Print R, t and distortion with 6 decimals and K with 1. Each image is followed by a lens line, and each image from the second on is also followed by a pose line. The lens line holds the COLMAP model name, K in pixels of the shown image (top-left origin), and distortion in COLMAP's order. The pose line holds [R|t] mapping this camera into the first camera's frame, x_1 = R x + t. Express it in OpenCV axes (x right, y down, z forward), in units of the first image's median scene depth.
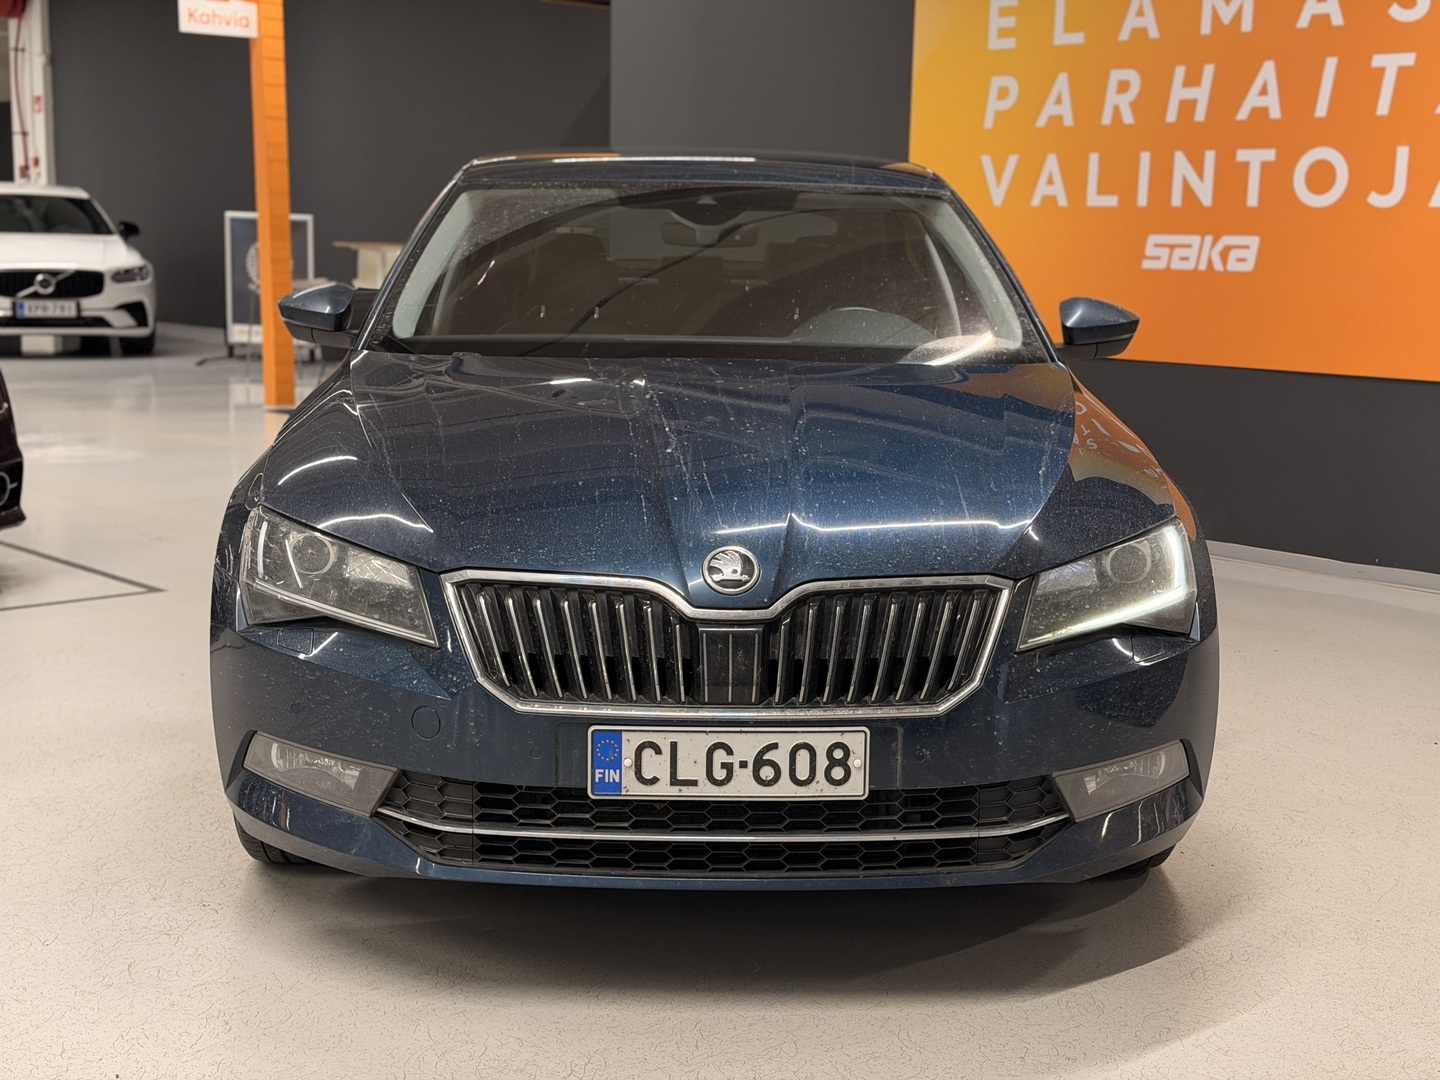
lens RADIAL K [[1997.3, 0, 721.8], [0, 1997.3, 540.4], [0, 0, 1]] dist [0.166289, 0.000000]
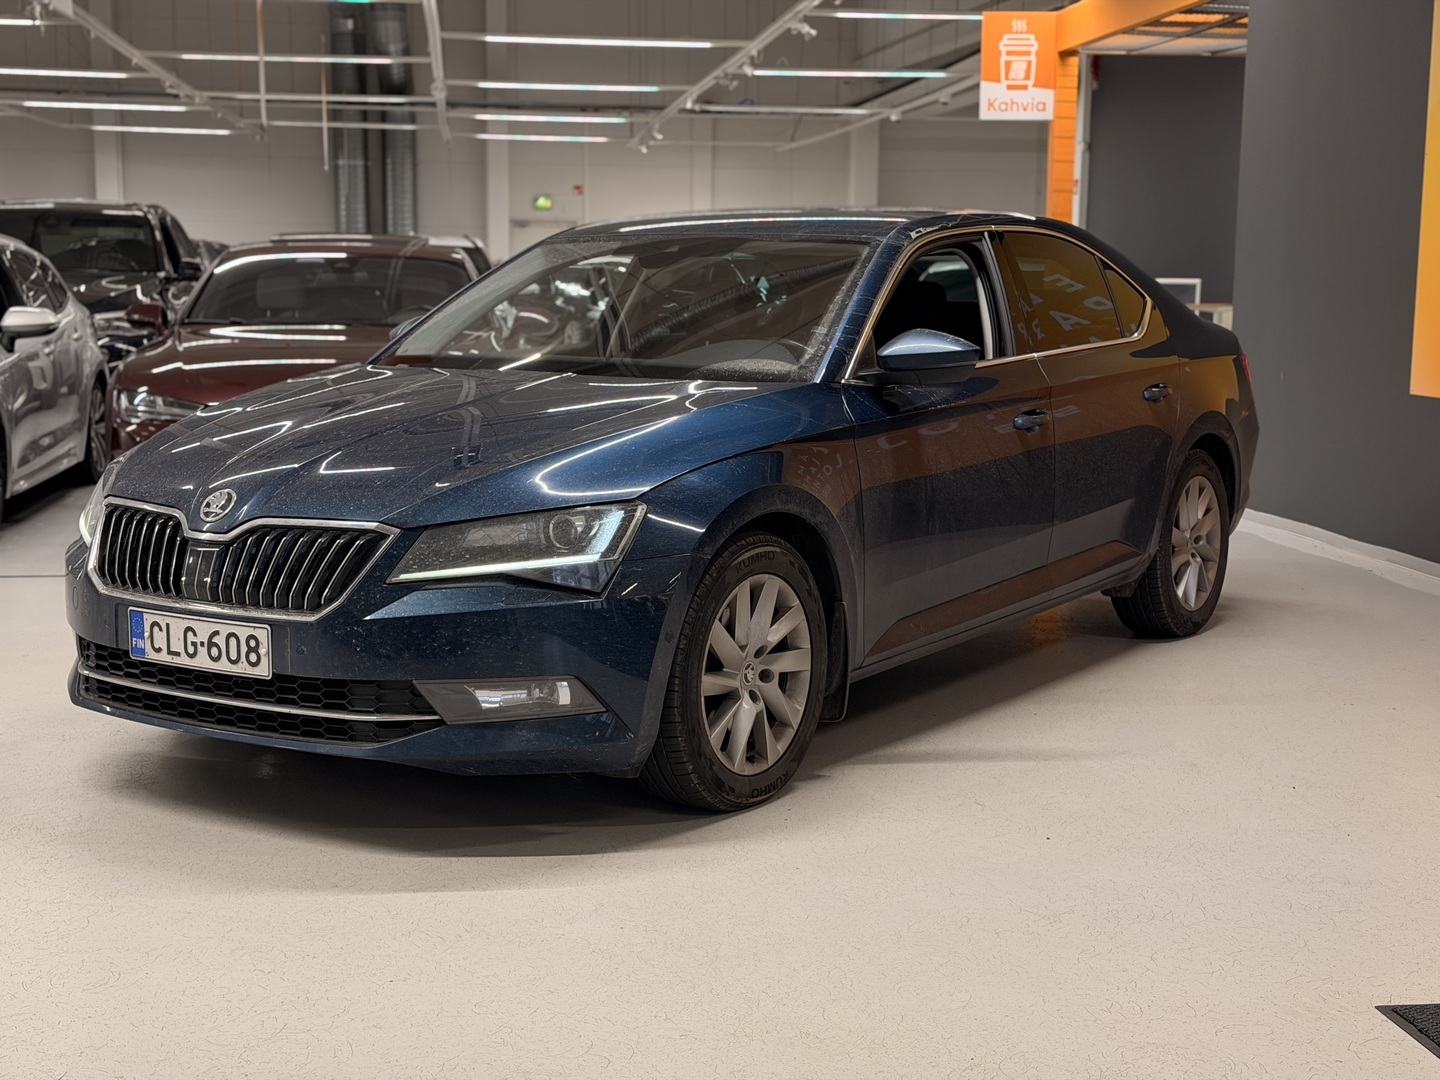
lens RADIAL K [[1997.3, 0, 718.1], [0, 1997.3, 539.5], [0, 0, 1]] dist [0.166289, 0.000000]
pose [[0.822248, 0.069015, -0.564930, 1.087937], [-0.089446, 0.995955, -0.008515, 0.019625], [0.562057, 0.057532, 0.825095, 0.041021]]
